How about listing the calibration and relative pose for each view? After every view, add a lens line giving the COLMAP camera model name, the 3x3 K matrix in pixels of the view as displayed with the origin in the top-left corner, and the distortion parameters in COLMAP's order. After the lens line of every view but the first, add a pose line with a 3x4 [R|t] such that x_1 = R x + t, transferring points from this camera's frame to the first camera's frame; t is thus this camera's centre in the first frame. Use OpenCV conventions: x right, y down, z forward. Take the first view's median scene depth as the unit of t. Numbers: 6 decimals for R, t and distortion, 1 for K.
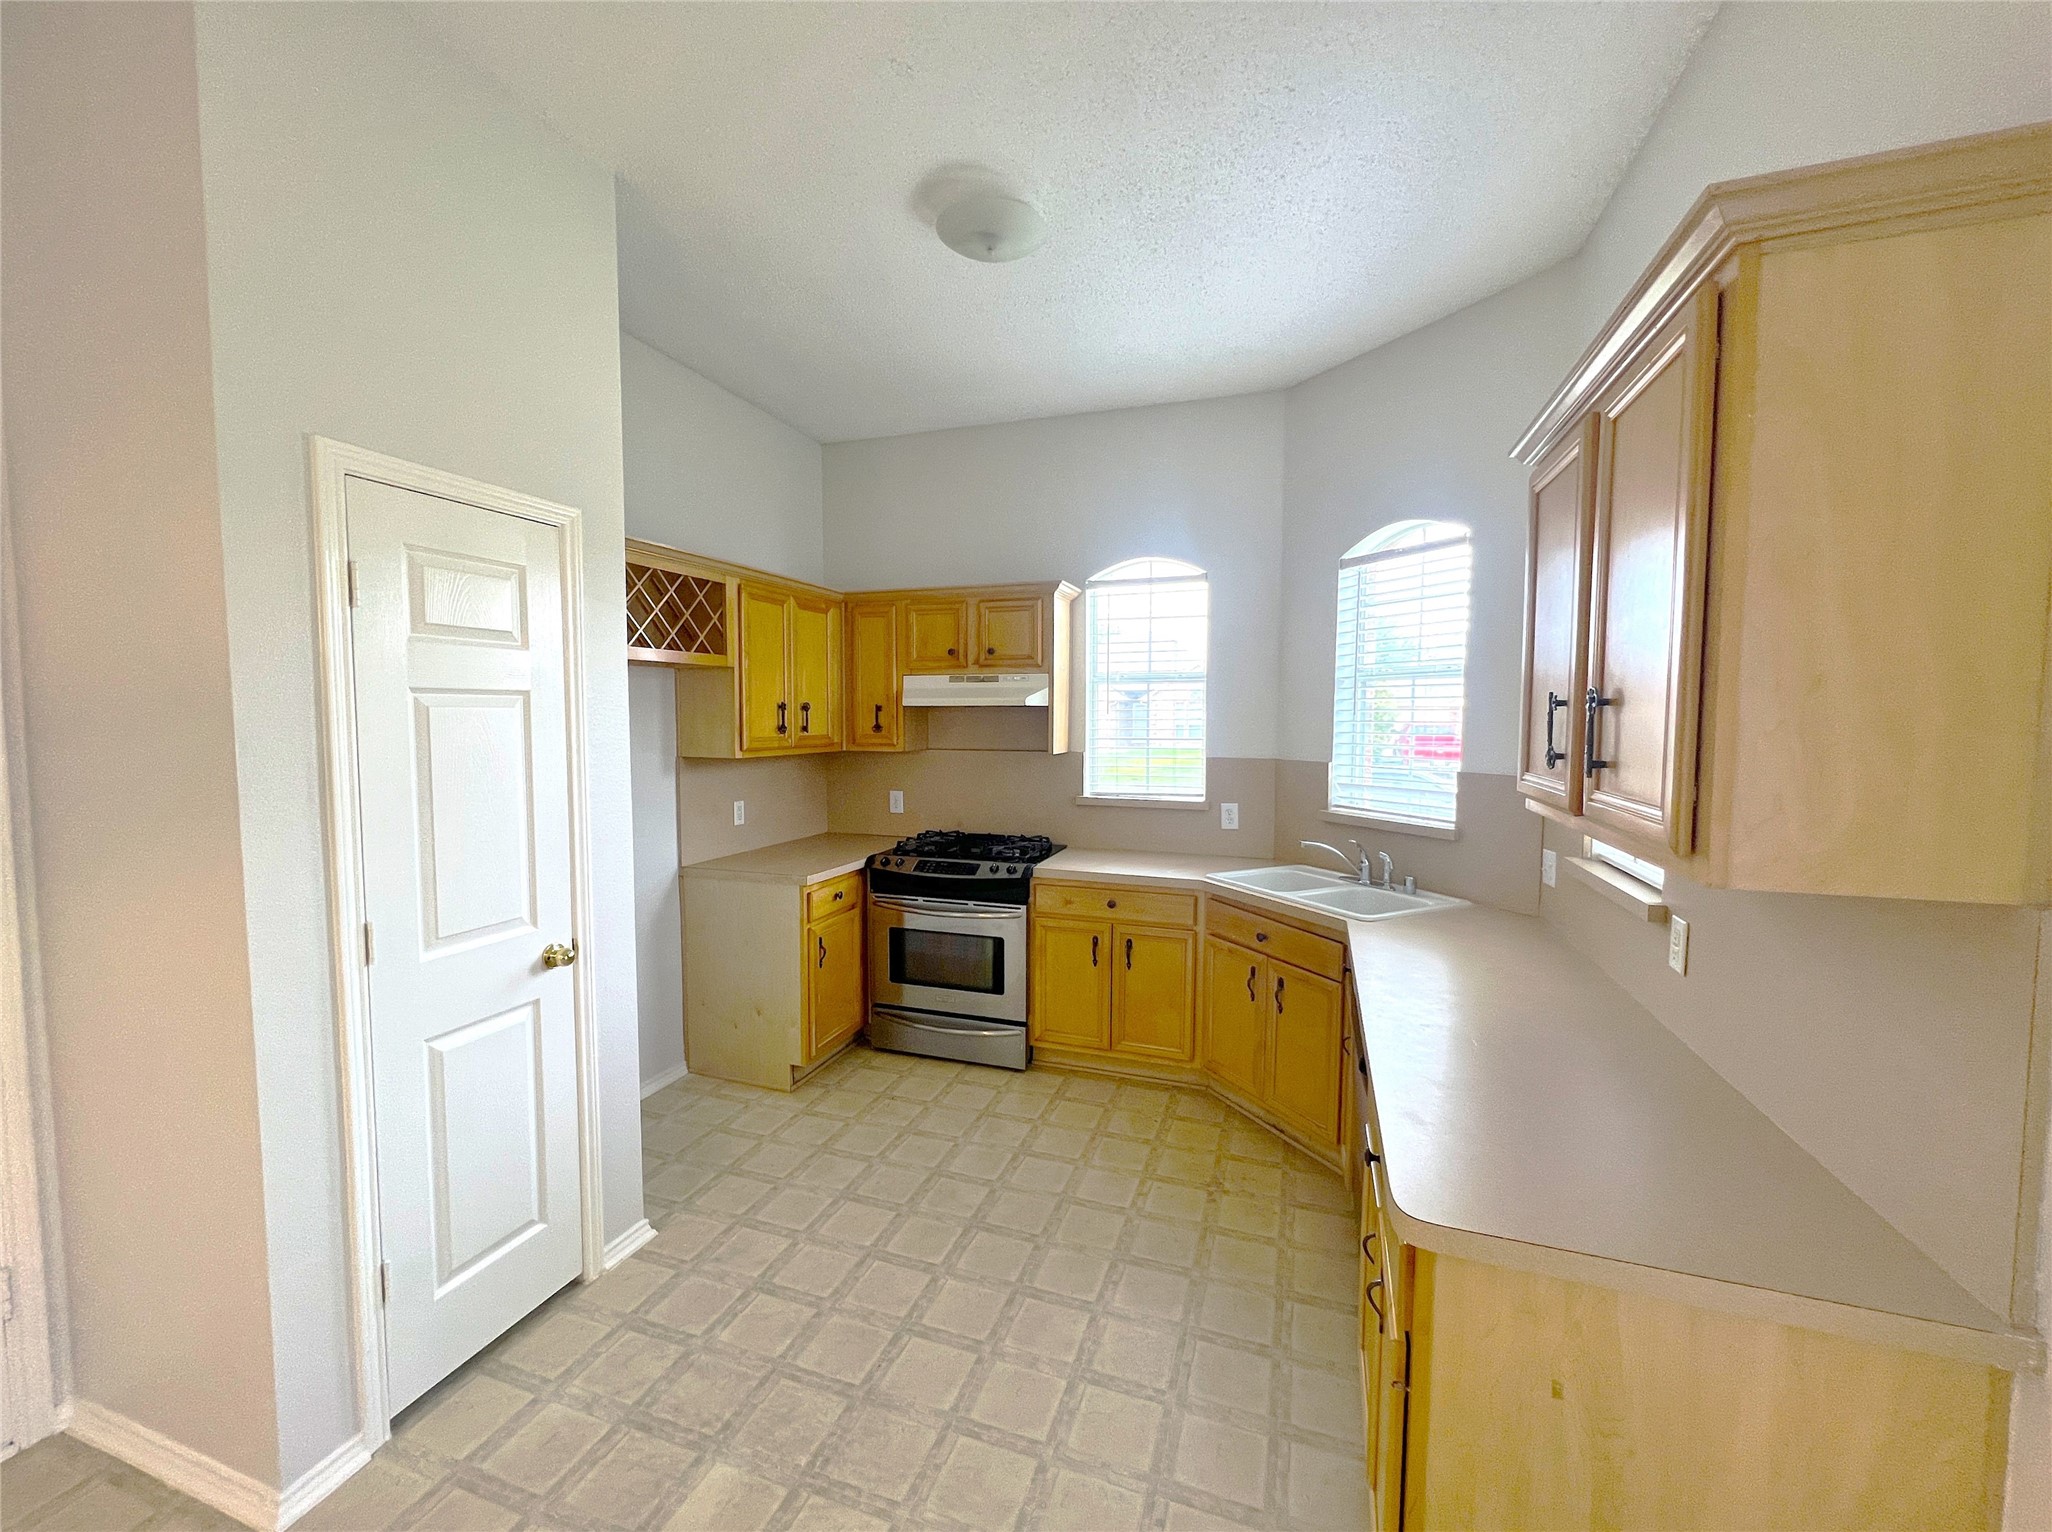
lens RADIAL K [[831.3, 0, 1029.7], [0, 831.3, 762.7], [0, 0, 1]] dist [-0.008200, 0.000015]
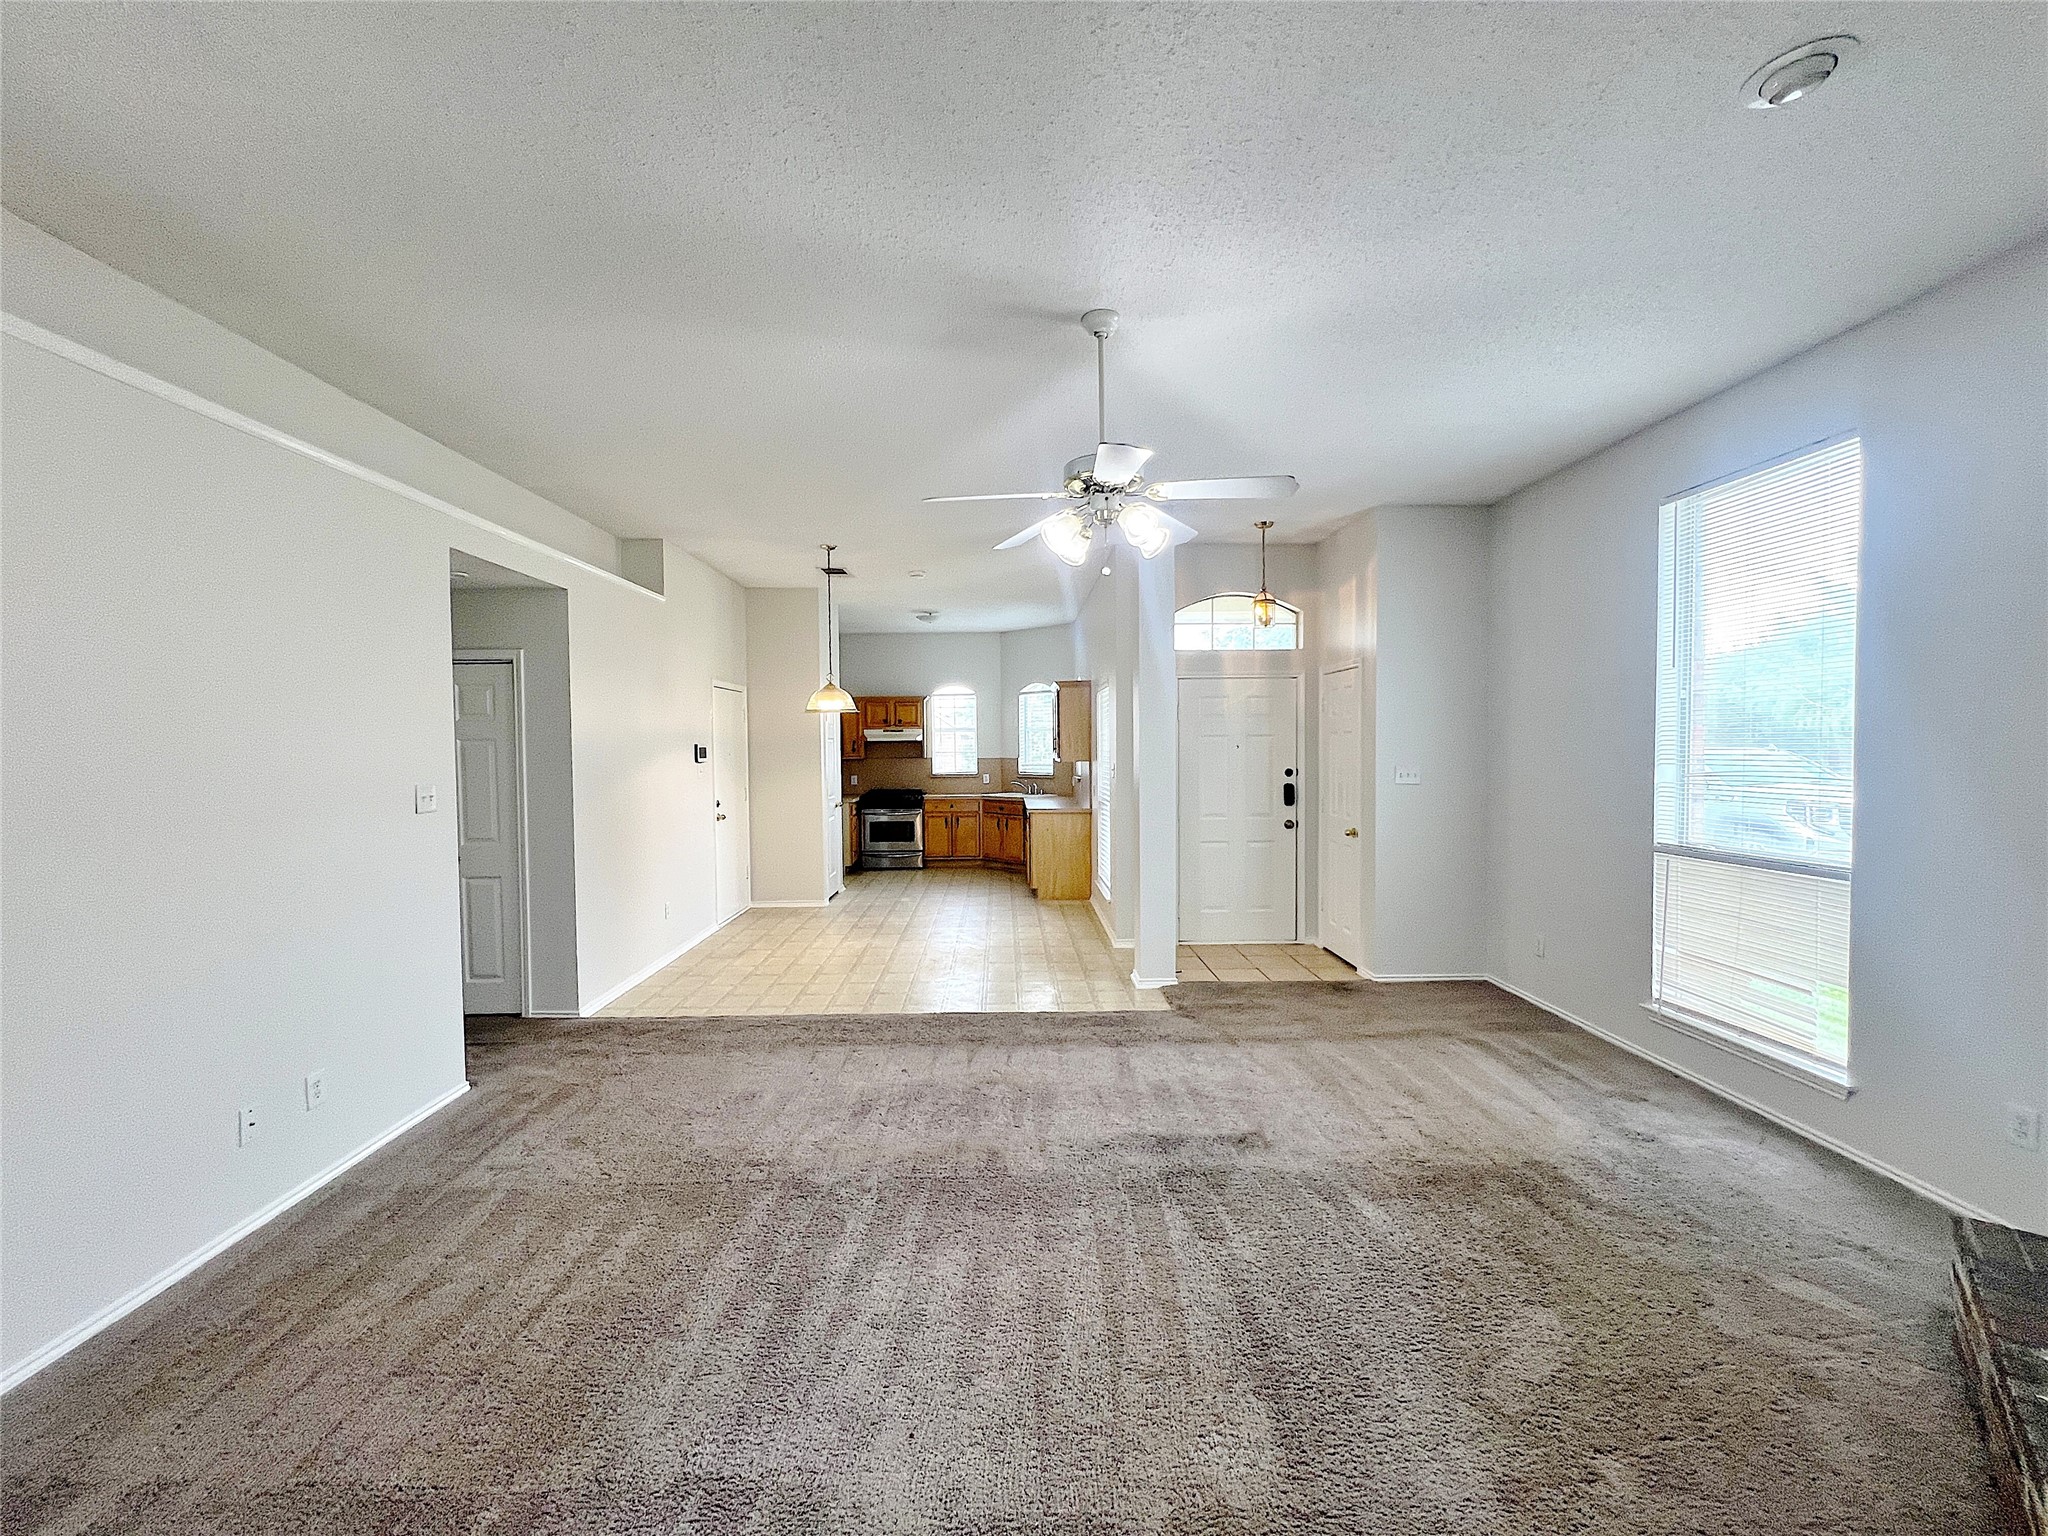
lens RADIAL K [[835.0, 0, 1015.4], [0, 835.0, 762.1], [0, 0, 1]] dist [0.003167, -0.000500]
pose [[0.944968, -0.023328, 0.326331, -0.638671], [0.036025, 0.998809, -0.032918, 0.114869], [-0.325174, 0.042863, 0.944682, -1.857355]]
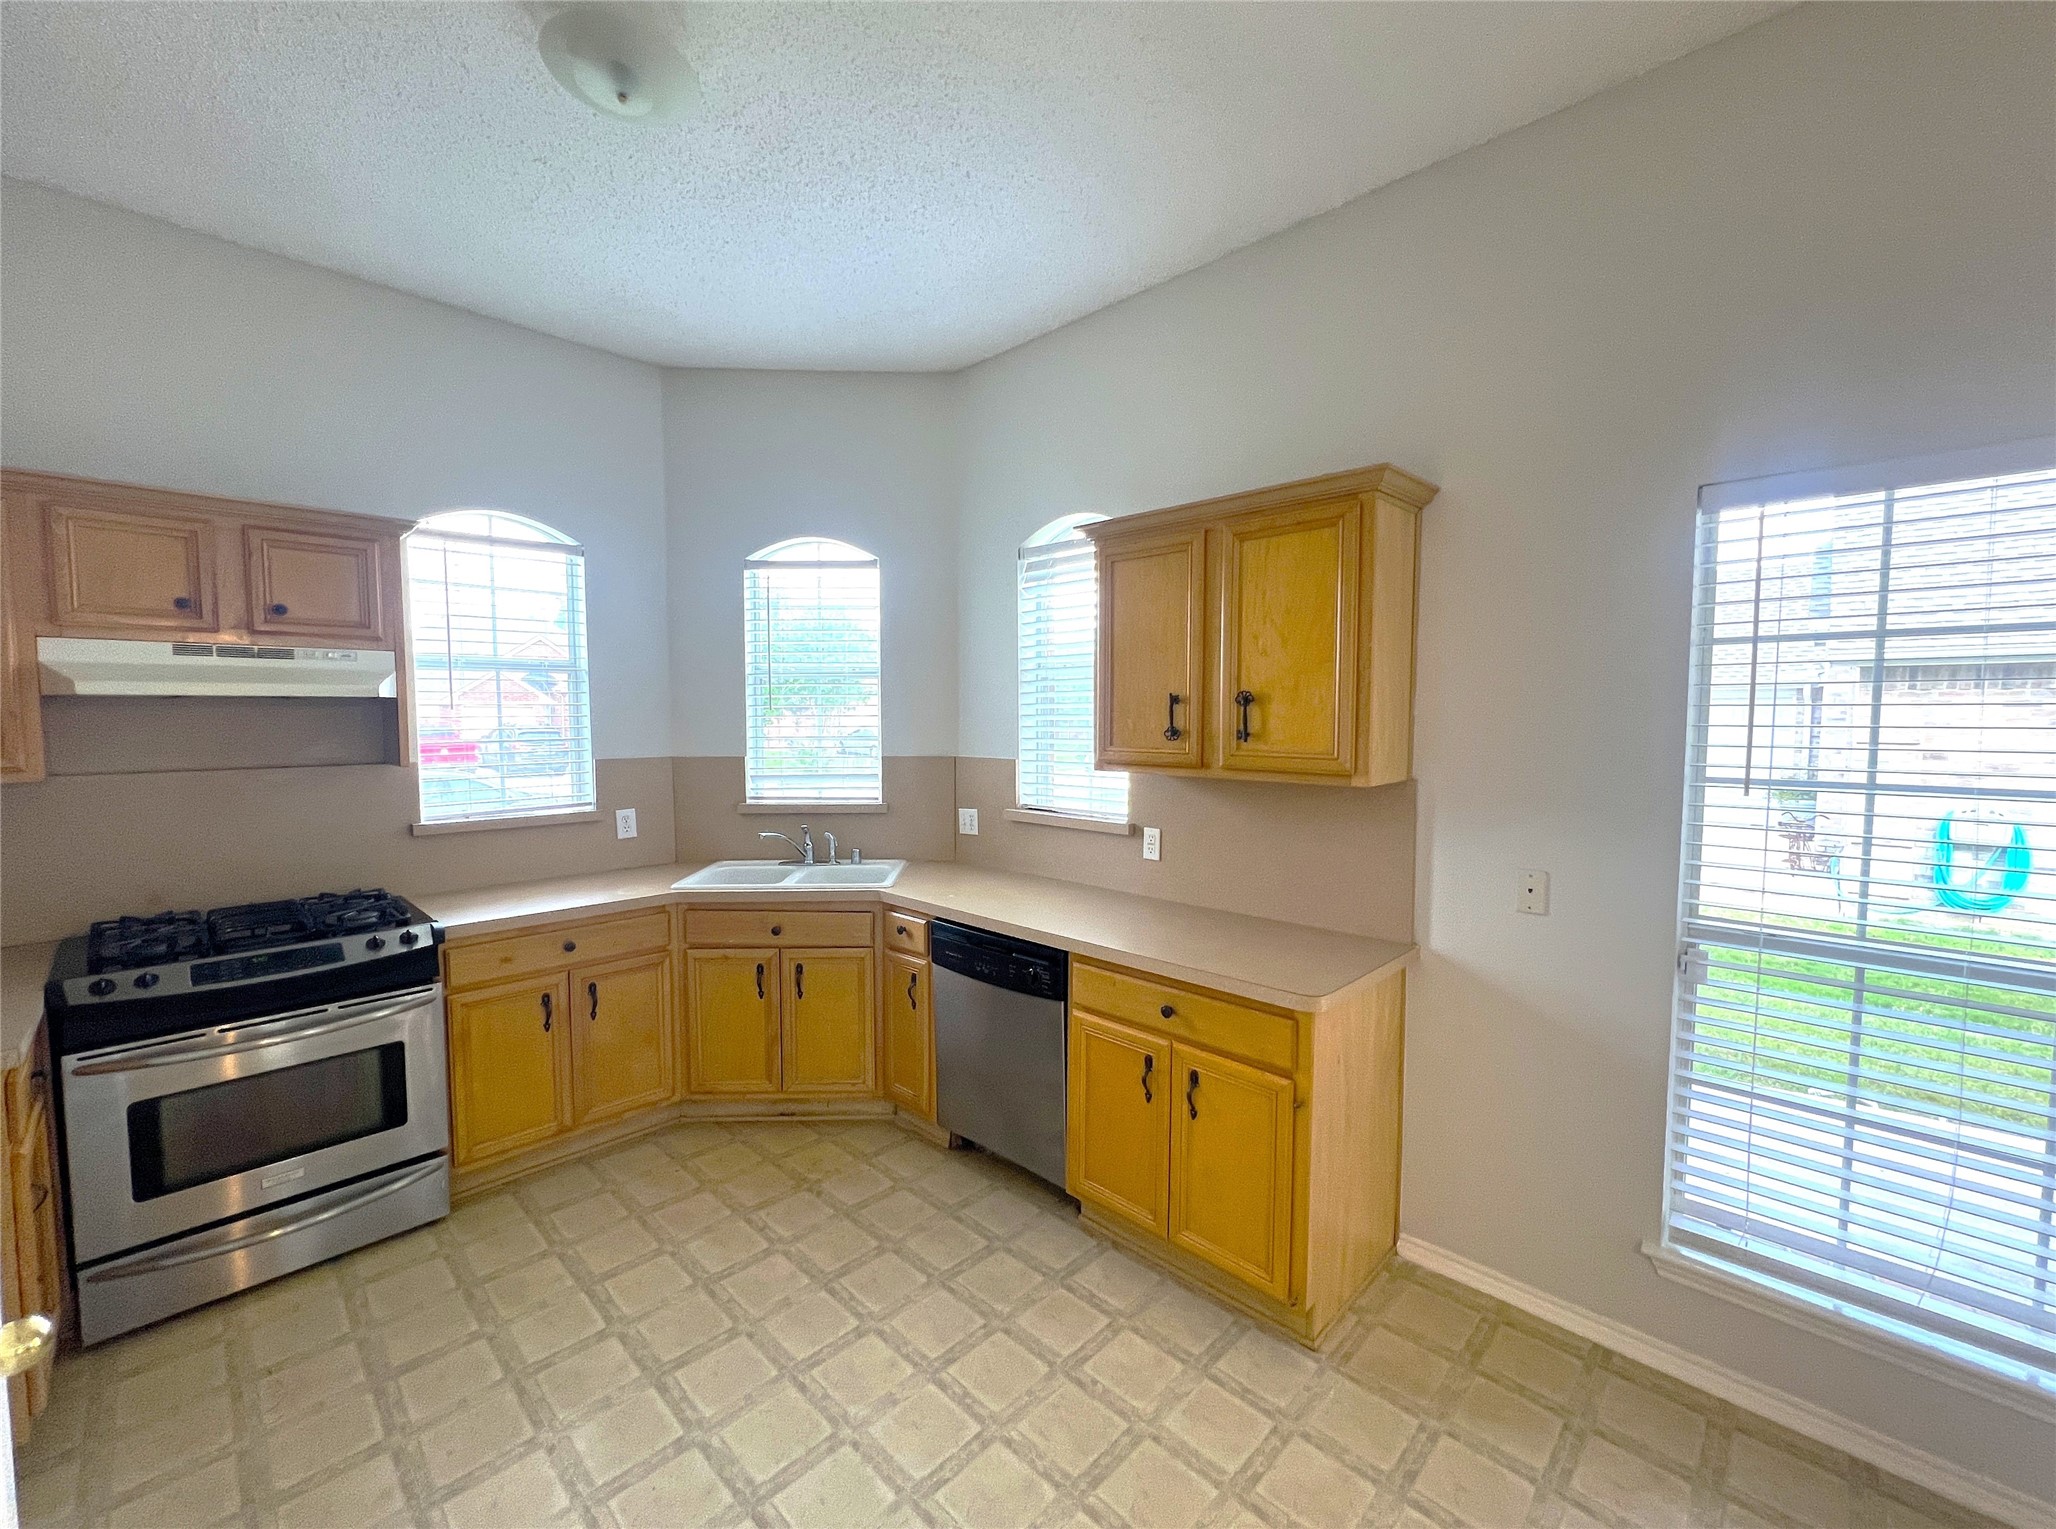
lens RADIAL K [[838.3, 0, 1015.6], [0, 838.3, 758.5], [0, 0, 1]] dist [0.003167, -0.000500]
pose [[0.422046, -0.052129, 0.905075, -0.426294], [0.054698, 0.997991, 0.031975, -0.012381], [-0.904923, 0.036011, 0.424049, 0.250207]]
